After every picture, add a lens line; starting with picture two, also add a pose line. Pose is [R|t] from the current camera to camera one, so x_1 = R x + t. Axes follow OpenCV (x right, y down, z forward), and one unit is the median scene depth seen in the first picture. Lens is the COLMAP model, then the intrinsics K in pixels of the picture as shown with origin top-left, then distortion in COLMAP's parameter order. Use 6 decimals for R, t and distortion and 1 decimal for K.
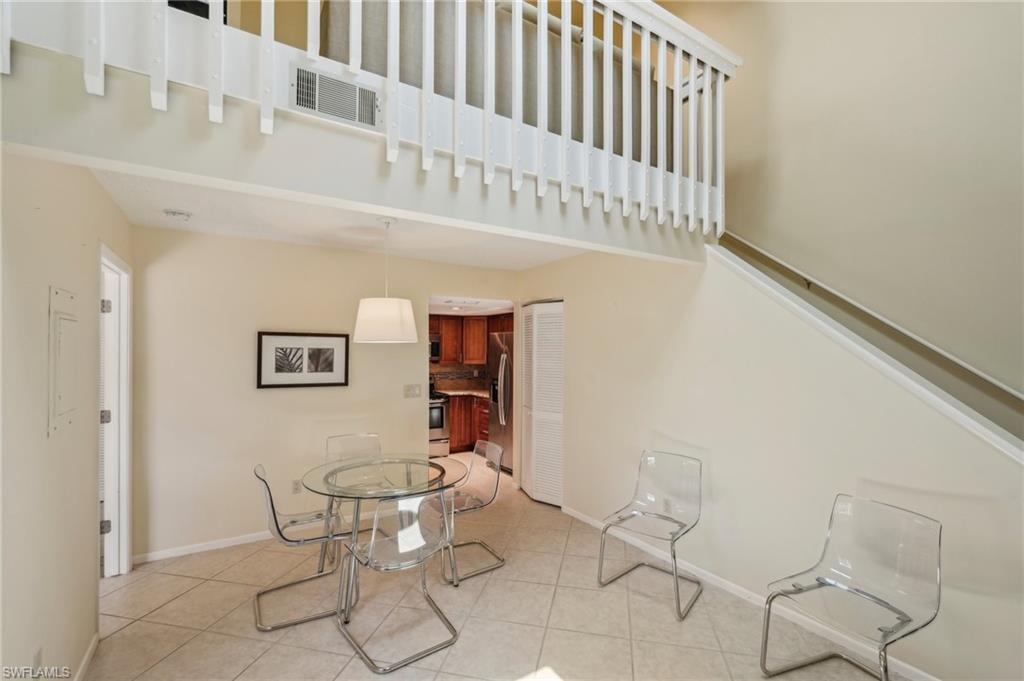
lens RADIAL K [[447.3, 0, 511.9], [0, 447.3, 348.9], [0, 0, 1]] dist [-0.004841, 0.002046]
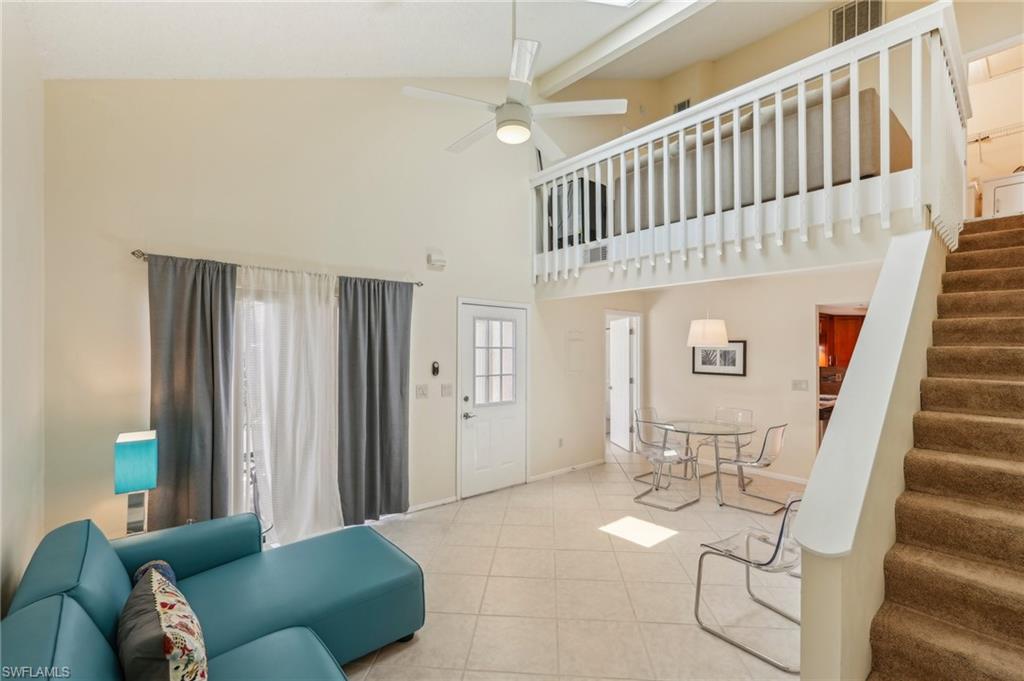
lens RADIAL K [[447.3, 0, 513.0], [0, 447.3, 345.4], [0, 0, 1]] dist [-0.004841, 0.002046]
pose [[0.147494, -0.015117, -0.988947, 0.904736], [-0.002029, 0.999876, -0.015587, 0.007071], [0.989061, 0.004306, 0.147445, 0.054944]]
